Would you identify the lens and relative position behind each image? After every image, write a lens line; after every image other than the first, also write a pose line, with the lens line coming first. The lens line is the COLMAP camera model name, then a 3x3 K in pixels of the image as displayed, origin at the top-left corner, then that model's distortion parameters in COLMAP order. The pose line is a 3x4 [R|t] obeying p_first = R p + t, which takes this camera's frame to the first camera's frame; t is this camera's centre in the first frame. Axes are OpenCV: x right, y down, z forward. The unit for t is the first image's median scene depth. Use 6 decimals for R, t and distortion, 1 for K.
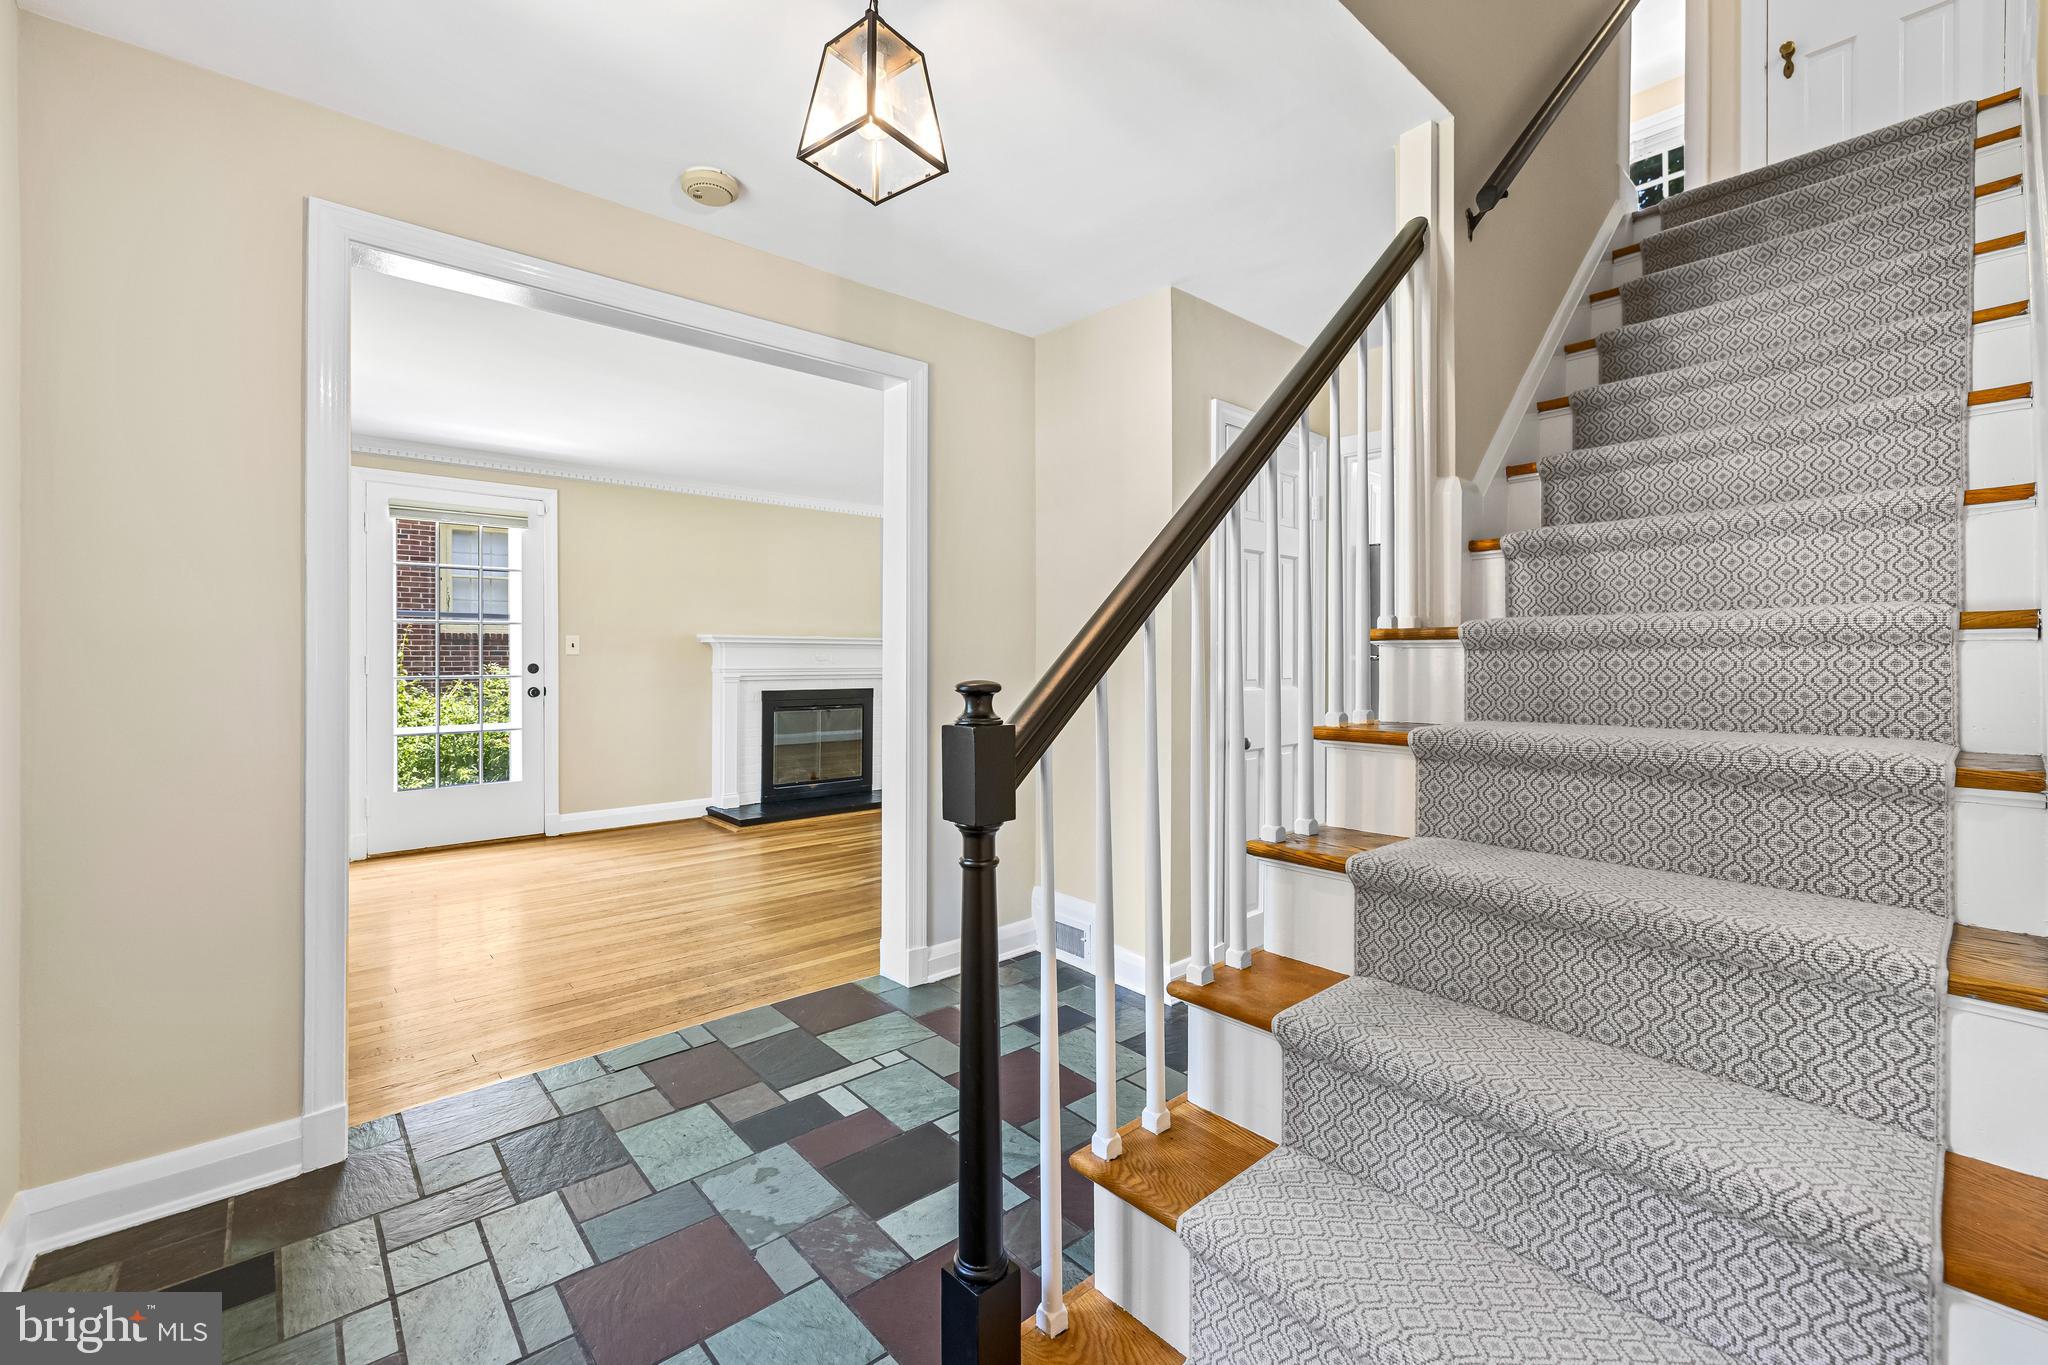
lens RADIAL K [[856.5, 0, 1021.2], [0, 856.5, 663.2], [0, 0, 1]] dist [0.001869, 0.000777]
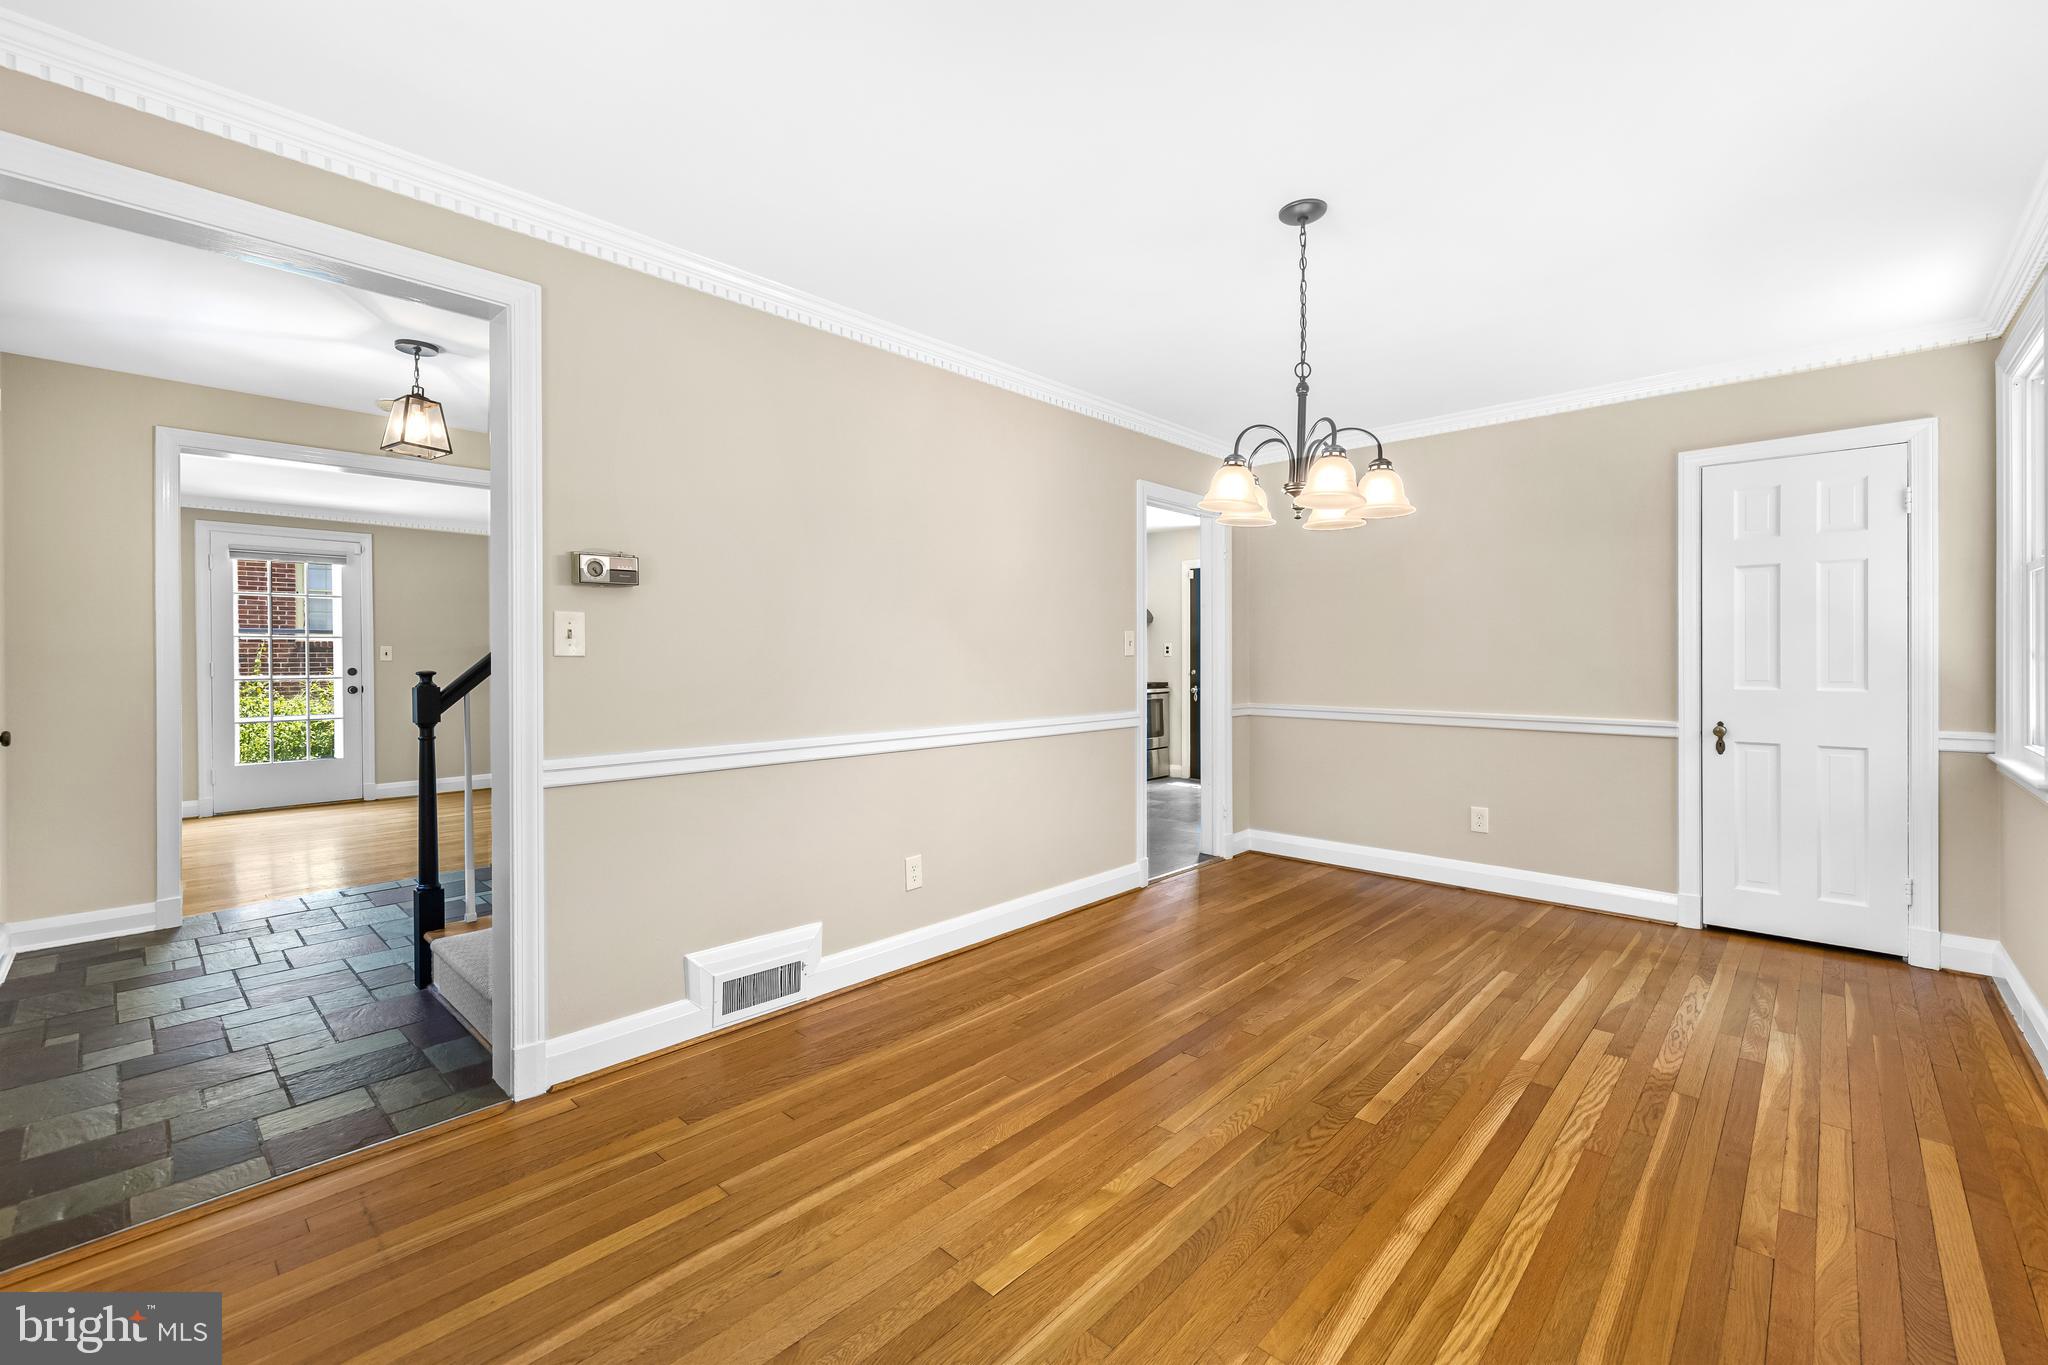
lens RADIAL K [[856.5, 0, 1024.4], [0, 856.5, 671.4], [0, 0, 1]] dist [0.001869, 0.000777]
pose [[0.996165, -0.004373, 0.087381, 0.335517], [0.003992, 0.999982, 0.004534, 0.003826], [-0.087399, -0.004168, 0.996165, -0.389775]]
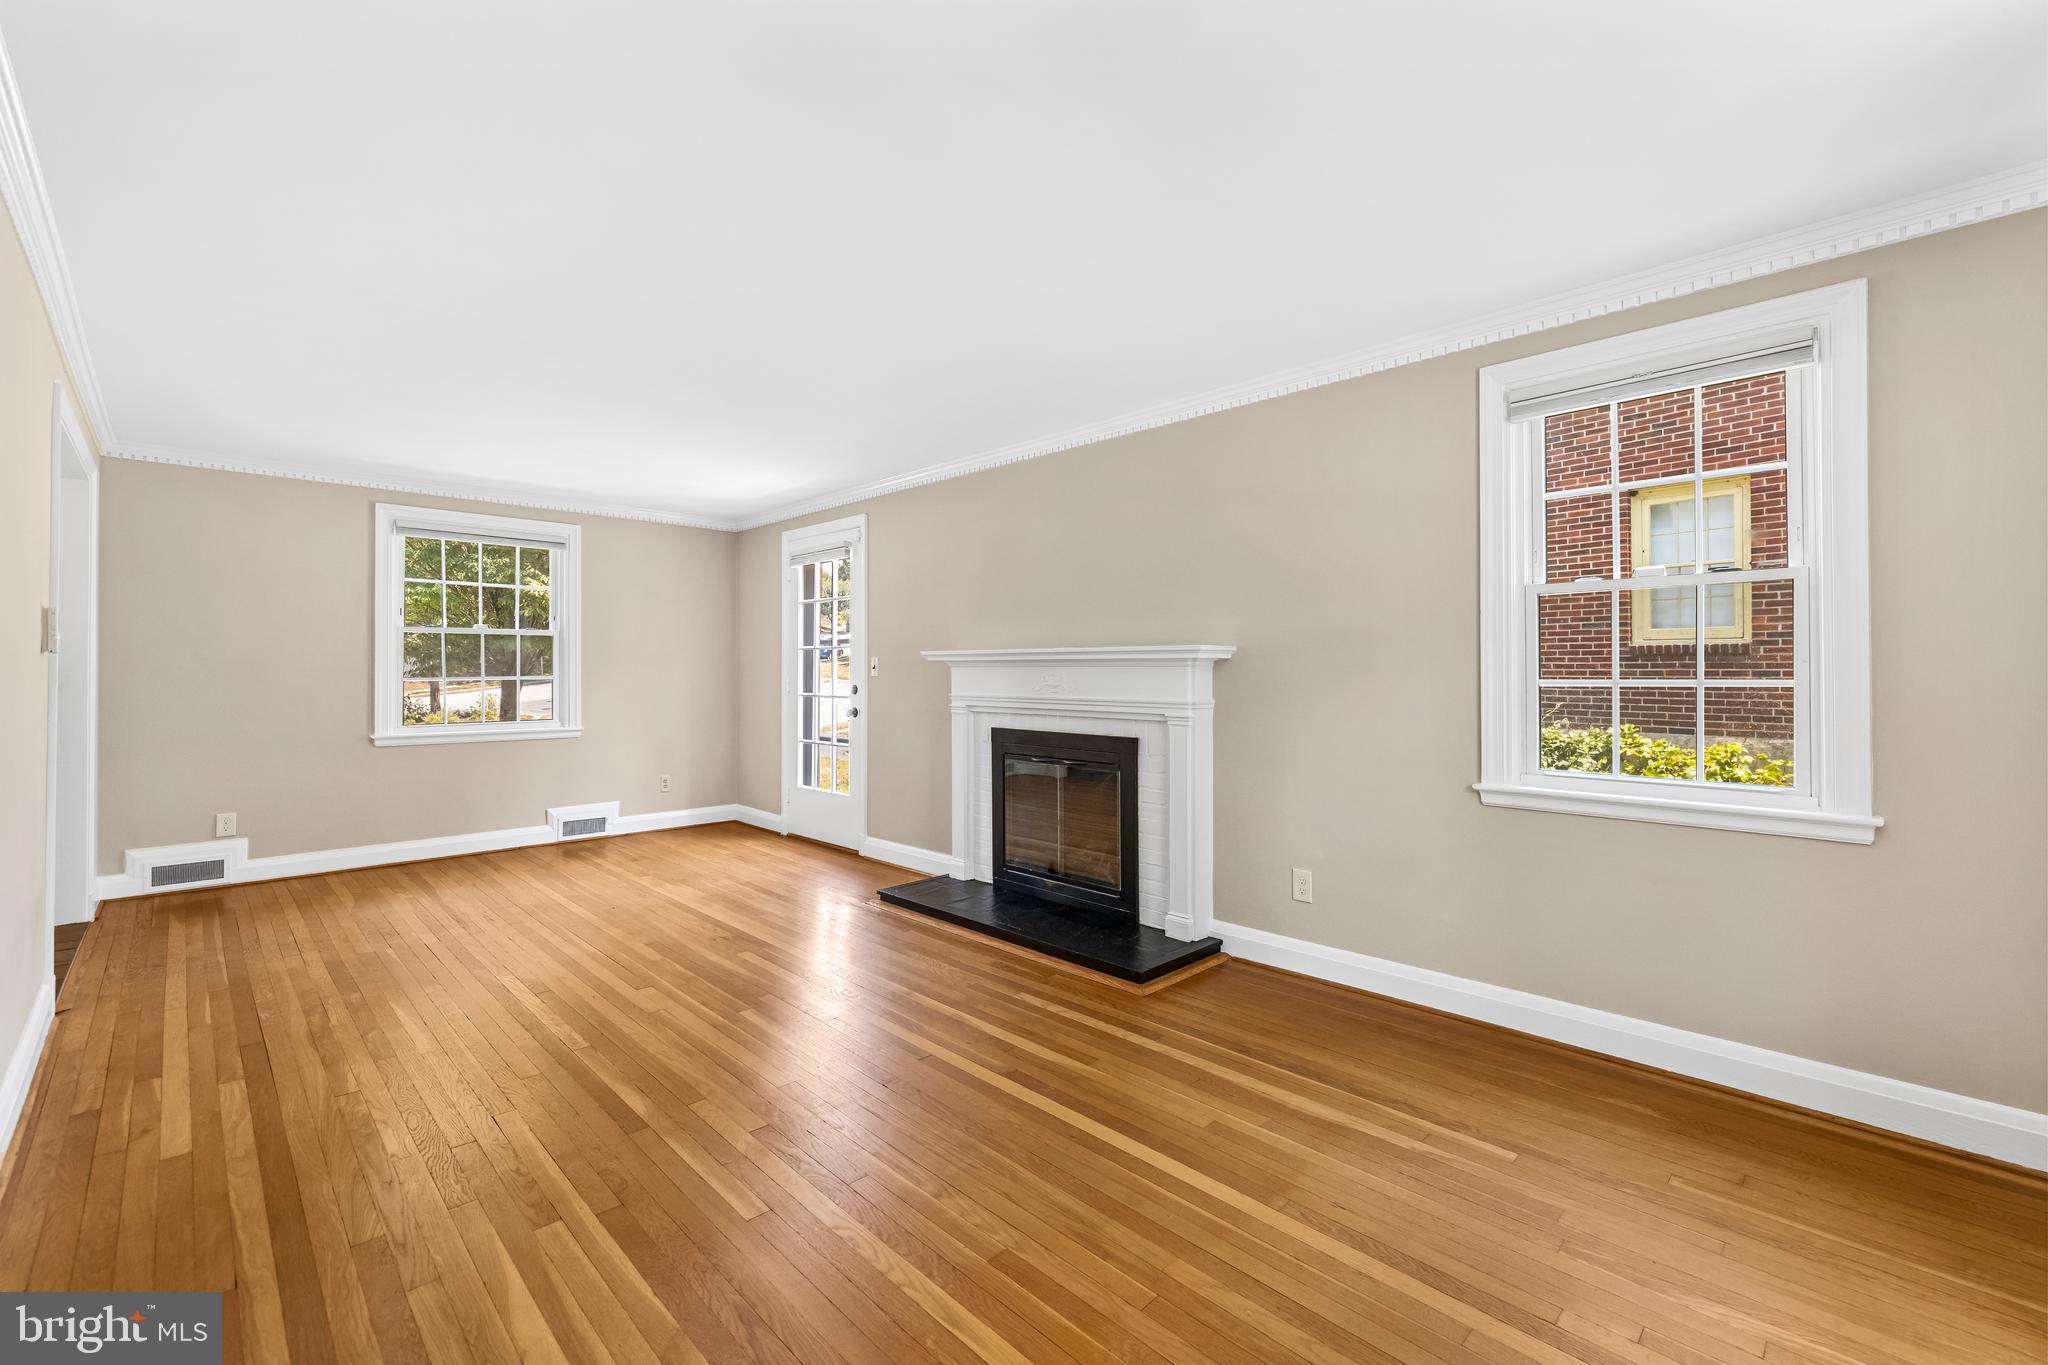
lens RADIAL K [[856.5, 0, 1024.3], [0, 856.5, 672.7], [0, 0, 1]] dist [0.001869, 0.000777]
pose [[0.052427, -0.002036, -0.998623, 0.476224], [-0.004741, 0.999986, -0.002287, -0.013489], [0.998613, 0.004854, 0.052417, 1.149677]]
